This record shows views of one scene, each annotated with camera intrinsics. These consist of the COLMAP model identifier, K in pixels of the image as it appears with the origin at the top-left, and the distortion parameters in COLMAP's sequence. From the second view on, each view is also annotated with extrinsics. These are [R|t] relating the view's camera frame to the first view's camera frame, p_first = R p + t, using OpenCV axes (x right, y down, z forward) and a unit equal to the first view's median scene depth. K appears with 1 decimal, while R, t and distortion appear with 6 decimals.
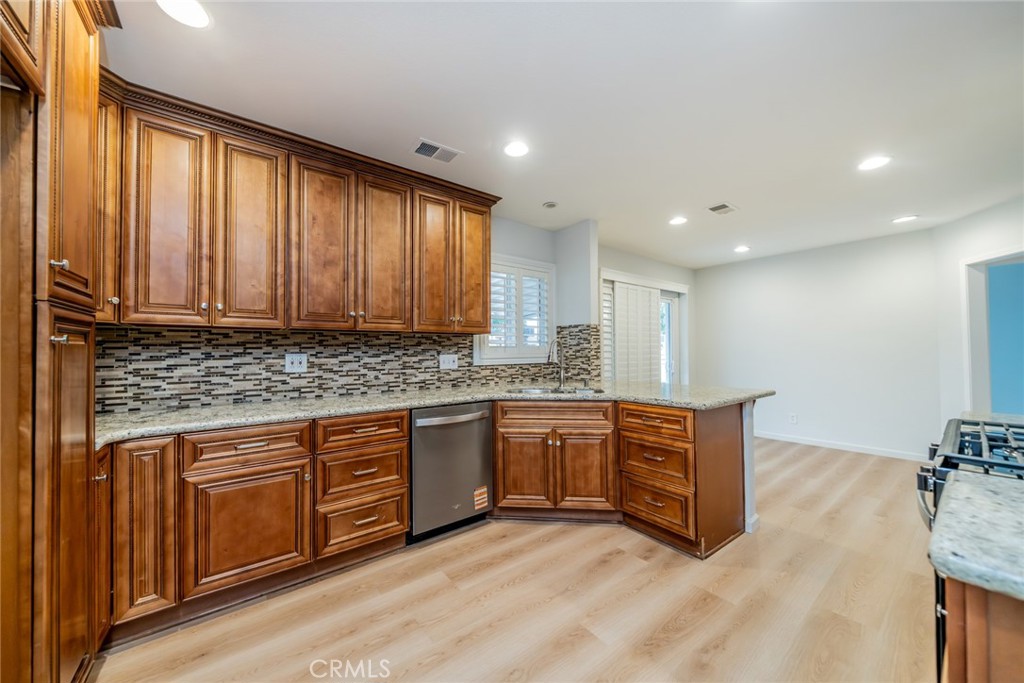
lens RADIAL K [[364.5, 0, 509.4], [0, 364.5, 343.7], [0, 0, 1]] dist [-0.004577, 0.000352]
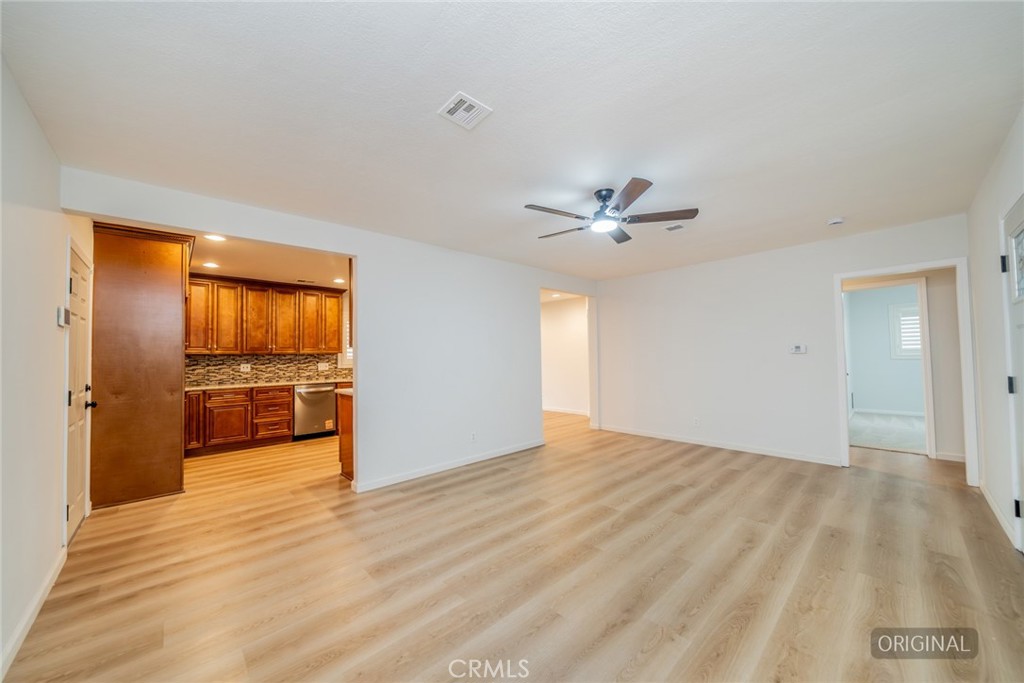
lens RADIAL K [[364.5, 0, 511.2], [0, 364.5, 345.0], [0, 0, 1]] dist [-0.004577, 0.000352]
pose [[0.995288, -0.007125, 0.096697, 0.970934], [0.008578, 0.999856, -0.014621, -0.047350], [-0.096578, 0.015382, 0.995207, -1.630428]]
